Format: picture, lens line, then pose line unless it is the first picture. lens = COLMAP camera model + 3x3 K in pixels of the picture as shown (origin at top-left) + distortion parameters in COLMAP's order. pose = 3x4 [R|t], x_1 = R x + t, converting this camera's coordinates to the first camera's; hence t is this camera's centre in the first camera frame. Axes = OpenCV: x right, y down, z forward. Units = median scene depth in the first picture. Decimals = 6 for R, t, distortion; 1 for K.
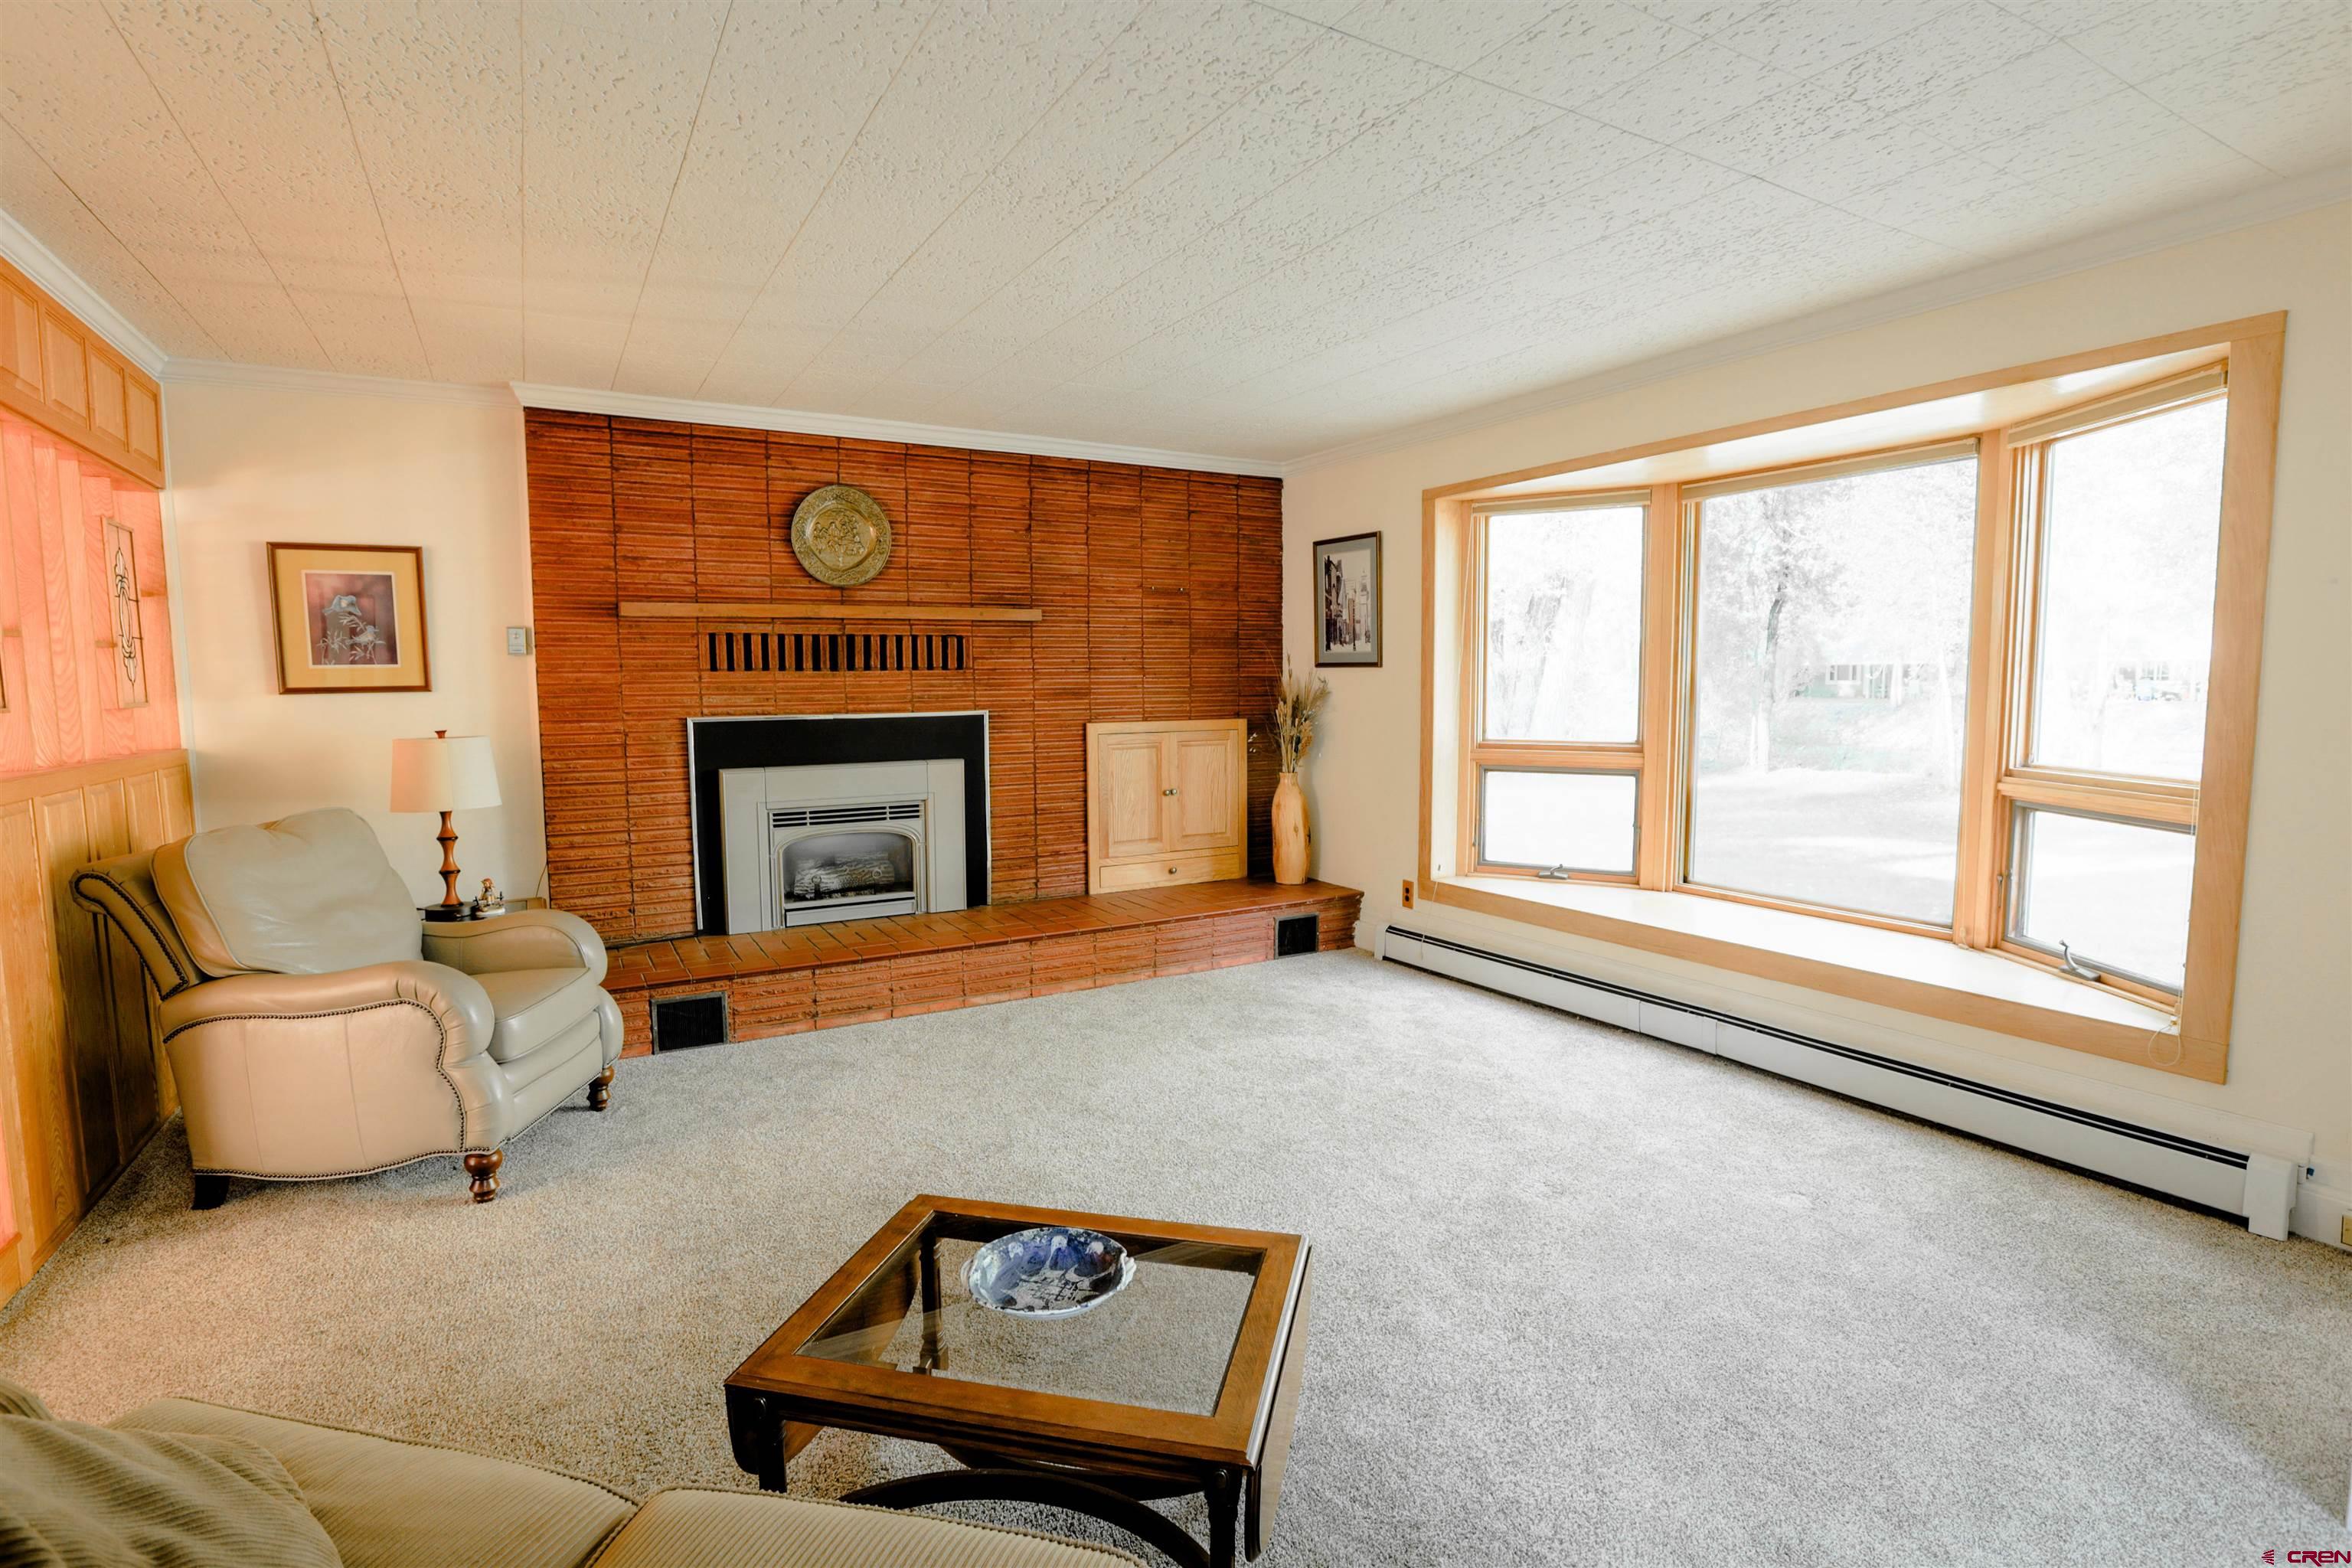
lens RADIAL K [[1138.8, 0, 1184.6], [0, 1138.8, 782.4], [0, 0, 1]] dist [-0.059705, 0.023725]
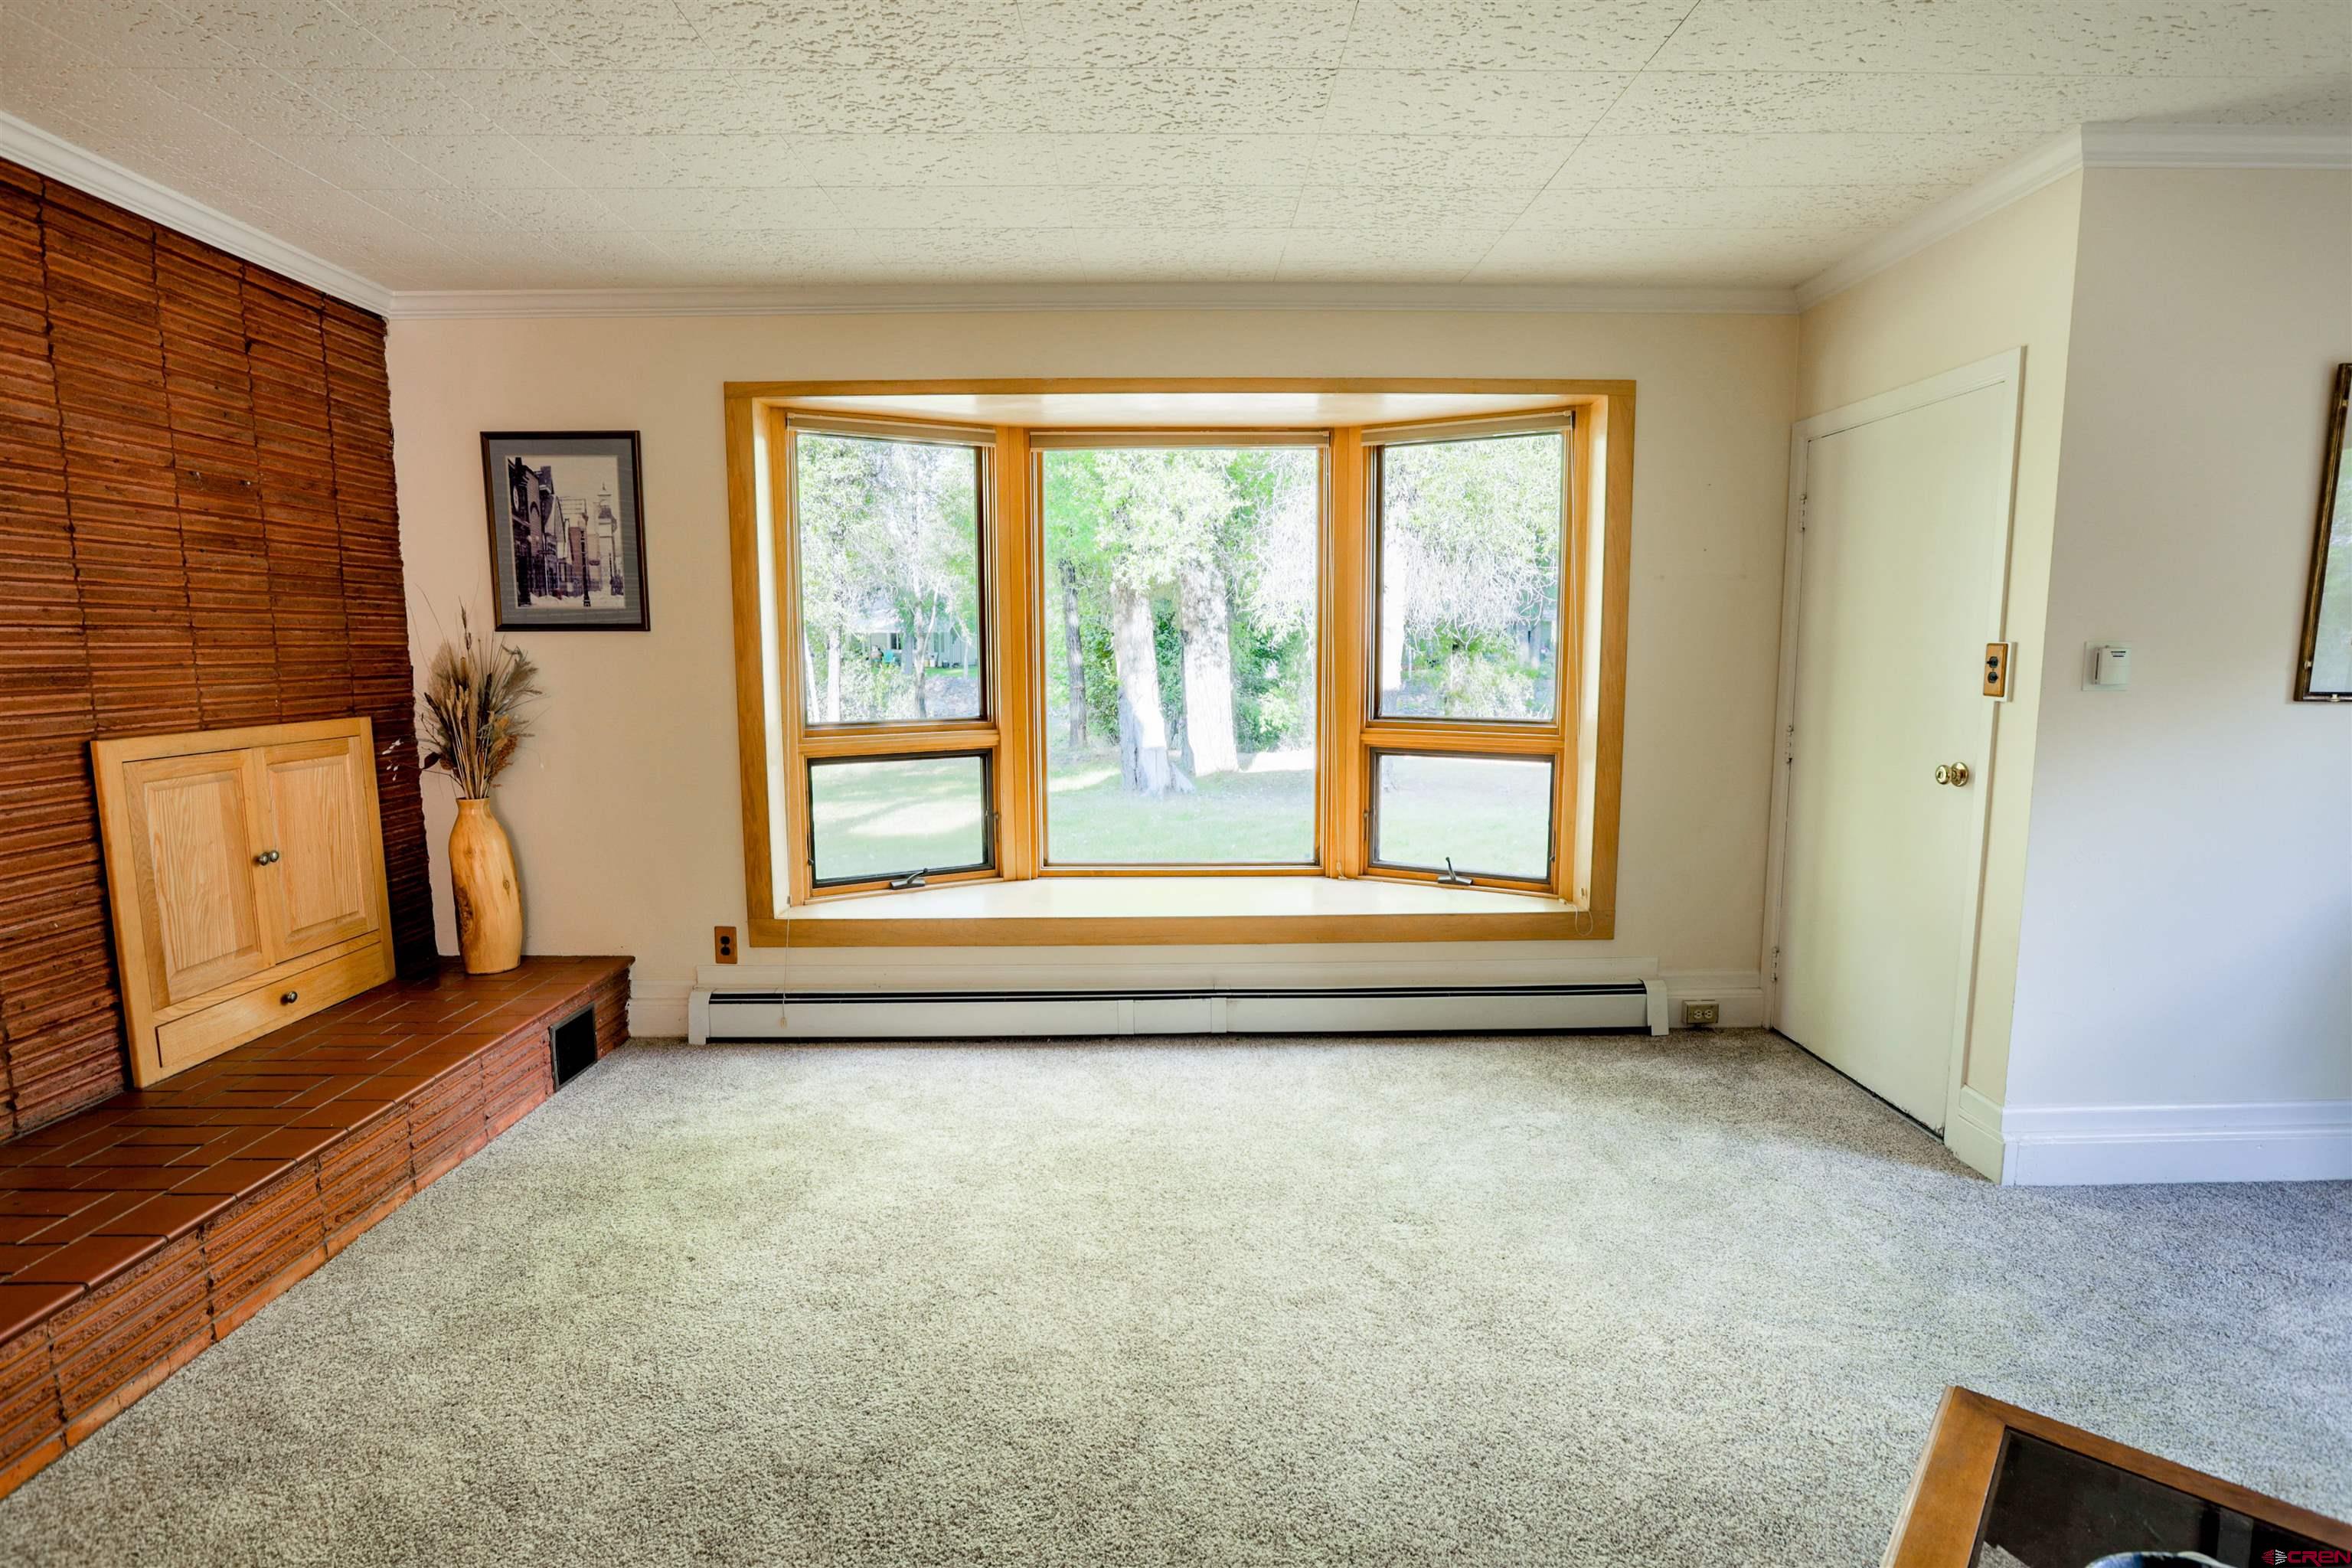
lens RADIAL K [[1138.8, 0, 1184.6], [0, 1138.8, 782.4], [0, 0, 1]] dist [-0.059705, 0.023725]
pose [[0.494525, -0.099979, 0.863394, -0.284329], [0.078840, 0.994427, 0.069995, -0.033908], [-0.865581, 0.033456, 0.499651, 0.406617]]
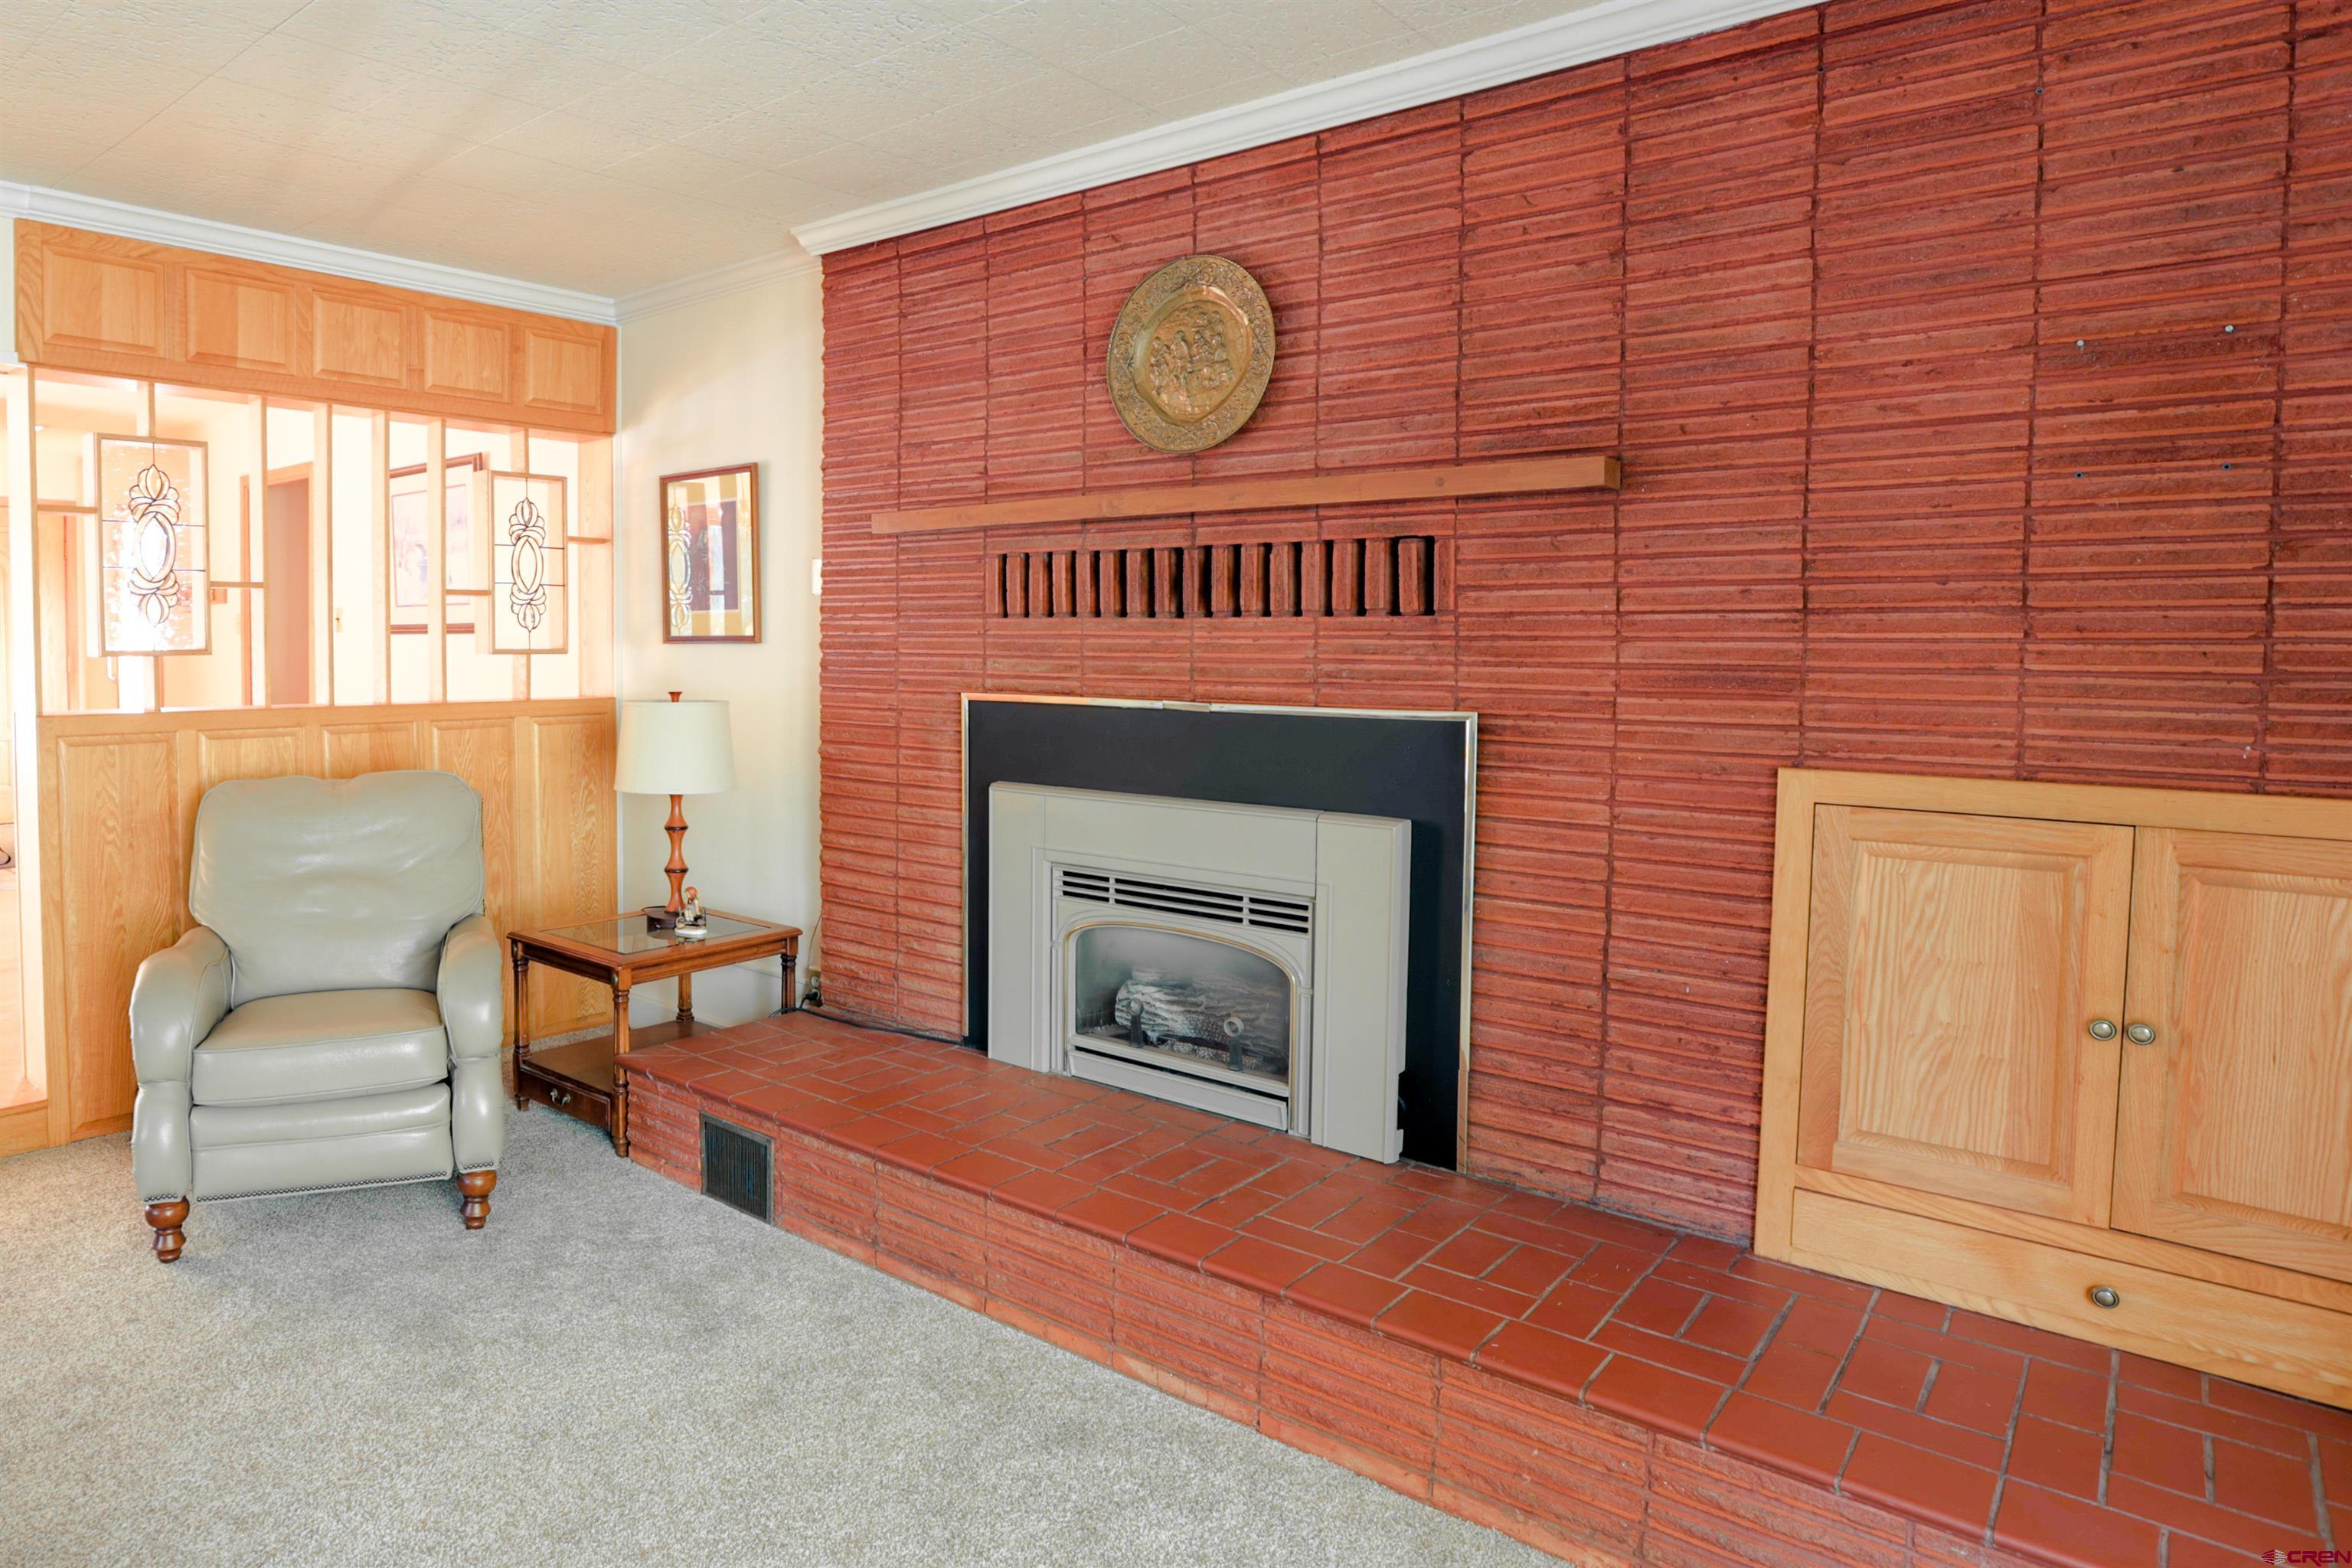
lens RADIAL K [[1414.0, 0, 926.4], [0, 1414.0, 709.3], [0, 0, 1]] dist [-0.068123, 0.031635]
pose [[0.276799, 0.056282, -0.959278, 0.270295], [-0.094968, 0.994998, 0.030975, -0.063614], [0.956223, 0.082527, 0.280760, 0.689226]]
